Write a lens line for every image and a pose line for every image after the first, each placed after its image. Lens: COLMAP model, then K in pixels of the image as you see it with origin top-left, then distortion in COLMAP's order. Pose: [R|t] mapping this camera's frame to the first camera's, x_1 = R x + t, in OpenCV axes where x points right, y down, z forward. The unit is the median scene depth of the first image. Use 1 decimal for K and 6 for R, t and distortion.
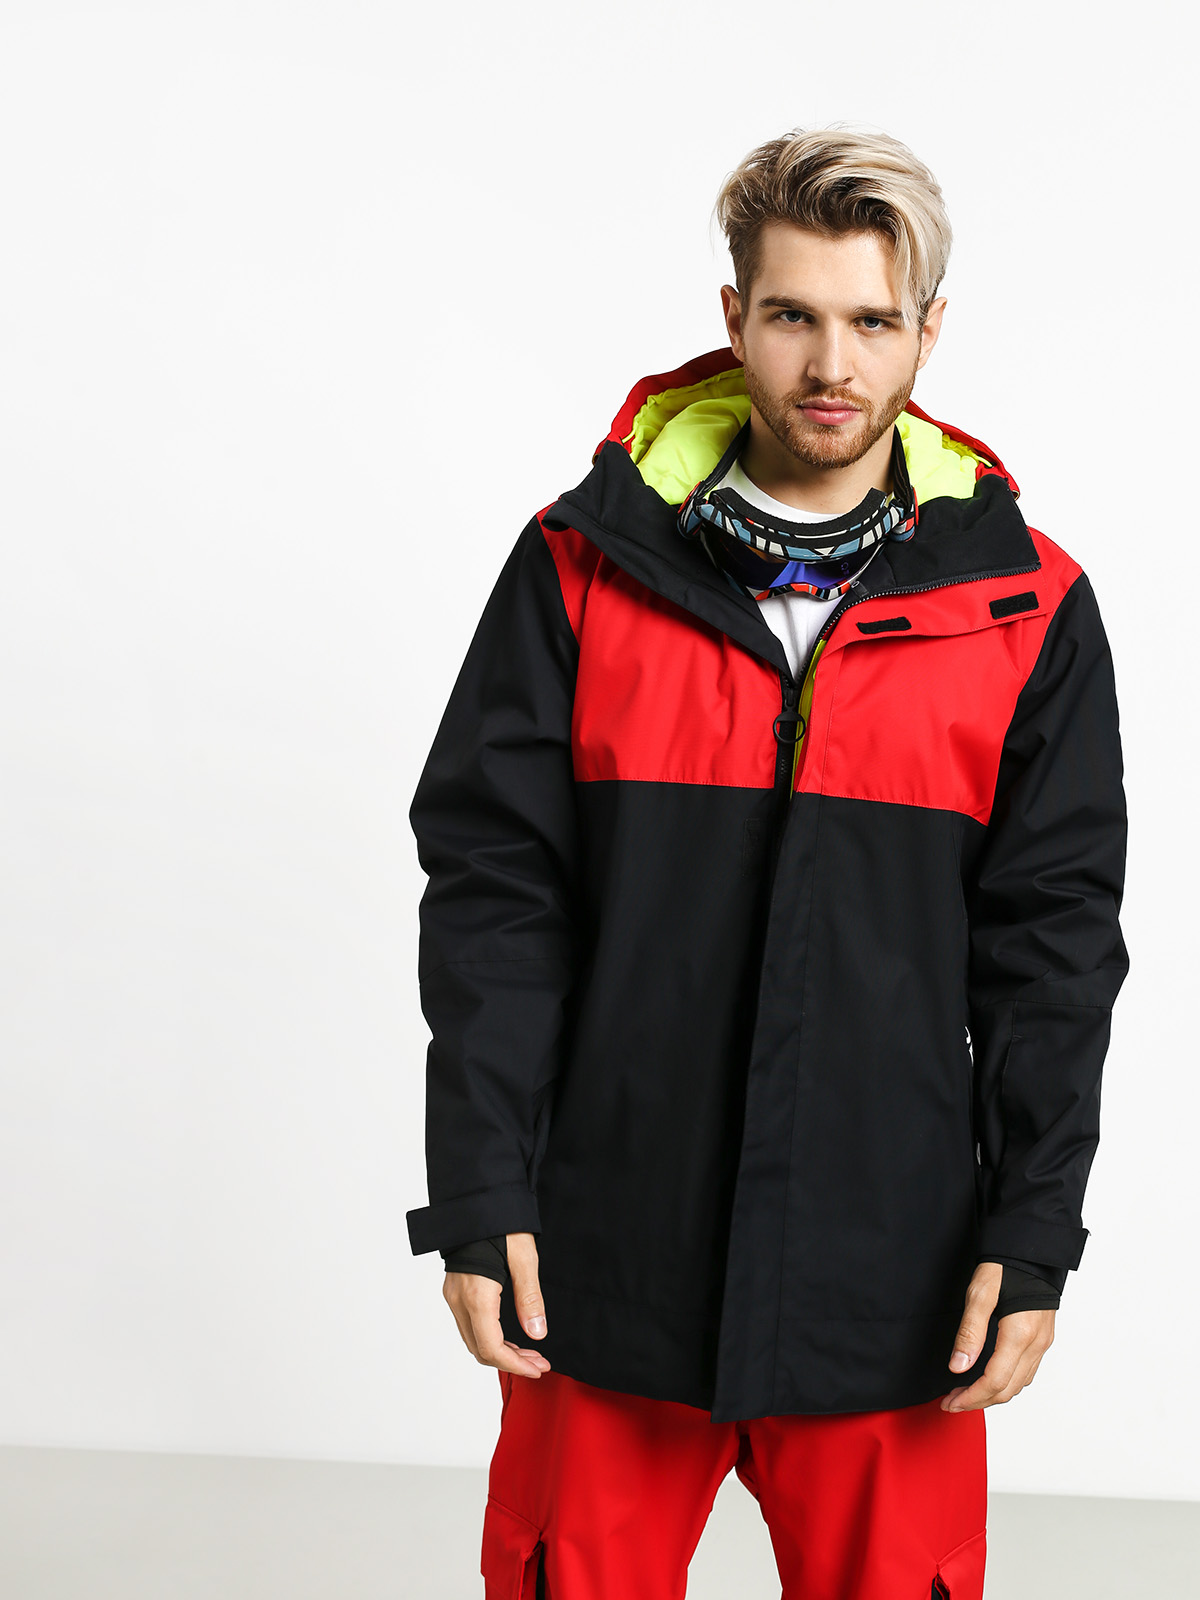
lens RADIAL K [[2253.2, 0, 600.8], [0, 2253.2, 799.1], [0, 0, 1]] dist [-0.066260, 0.000000]
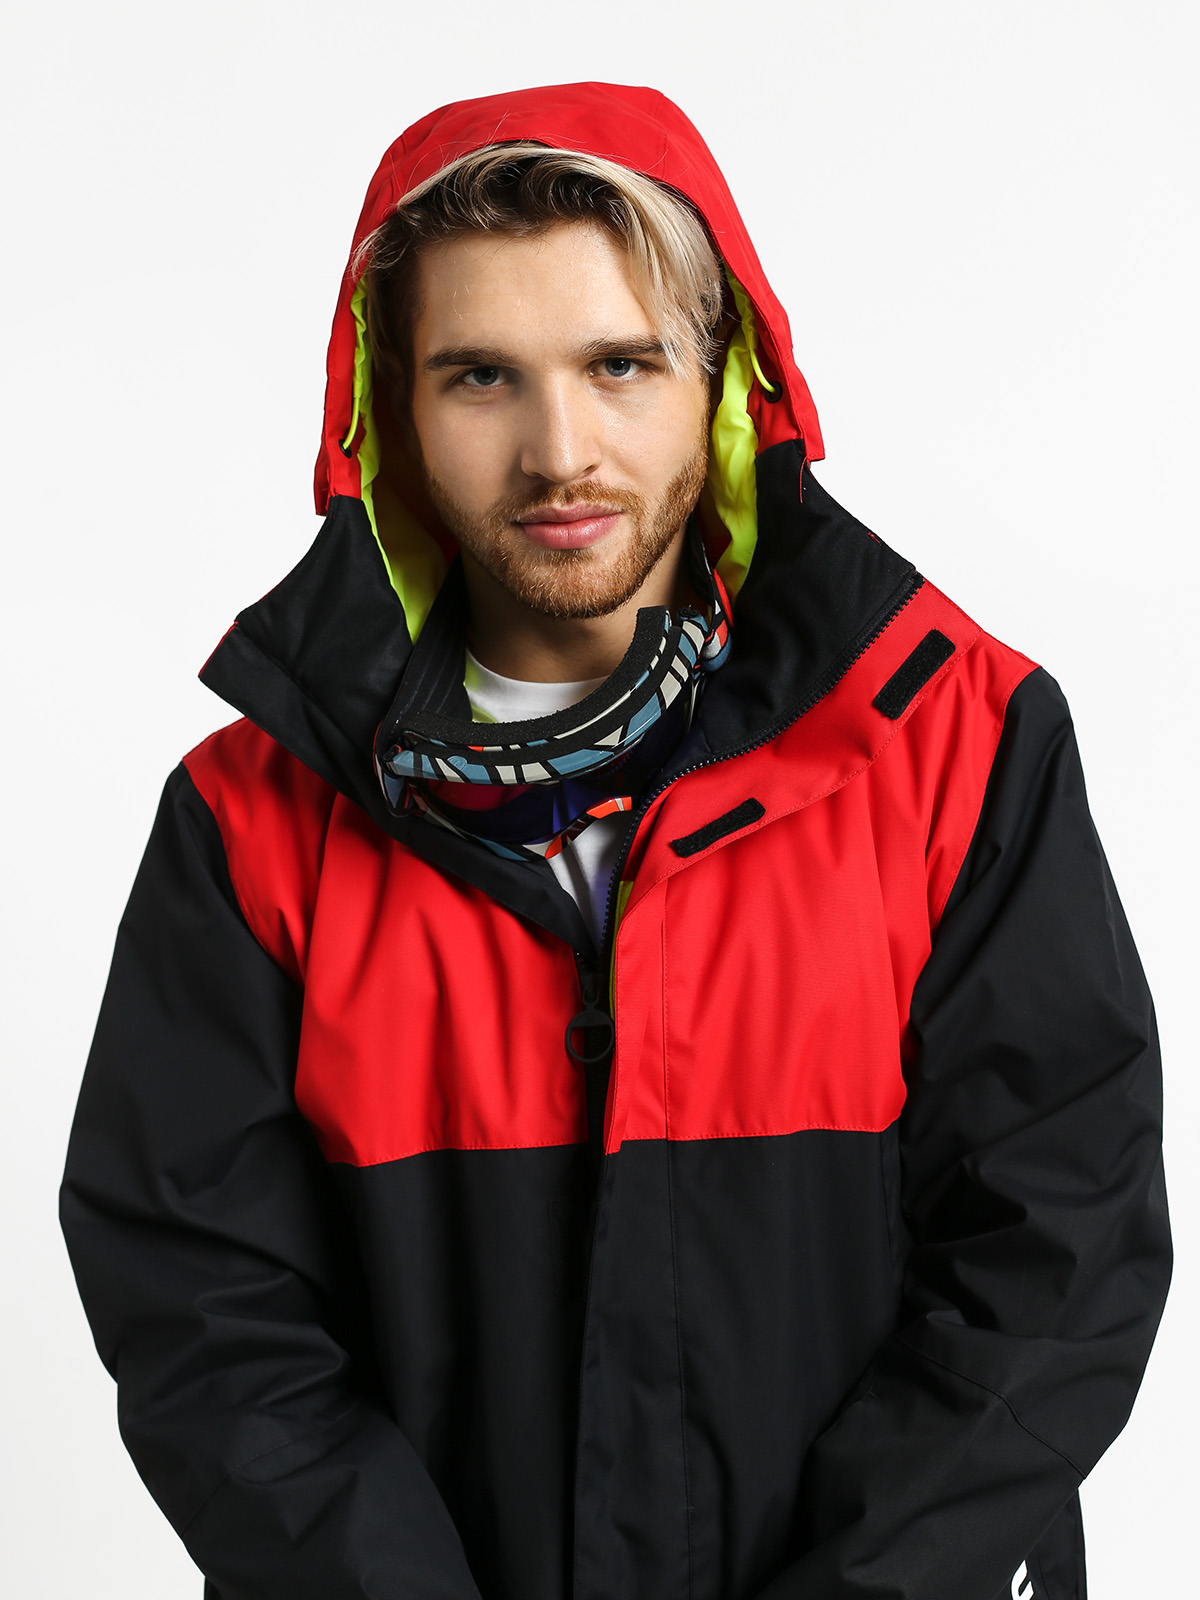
lens RADIAL K [[2253.2, 0, 599.2], [0, 2253.2, 801.0], [0, 0, 1]] dist [-0.066260, 0.000000]
pose [[0.989734, -0.142838, -0.004858, 0.102234], [0.142752, 0.989646, -0.014898, -0.089884], [0.006936, 0.014052, 0.999877, 0.403807]]
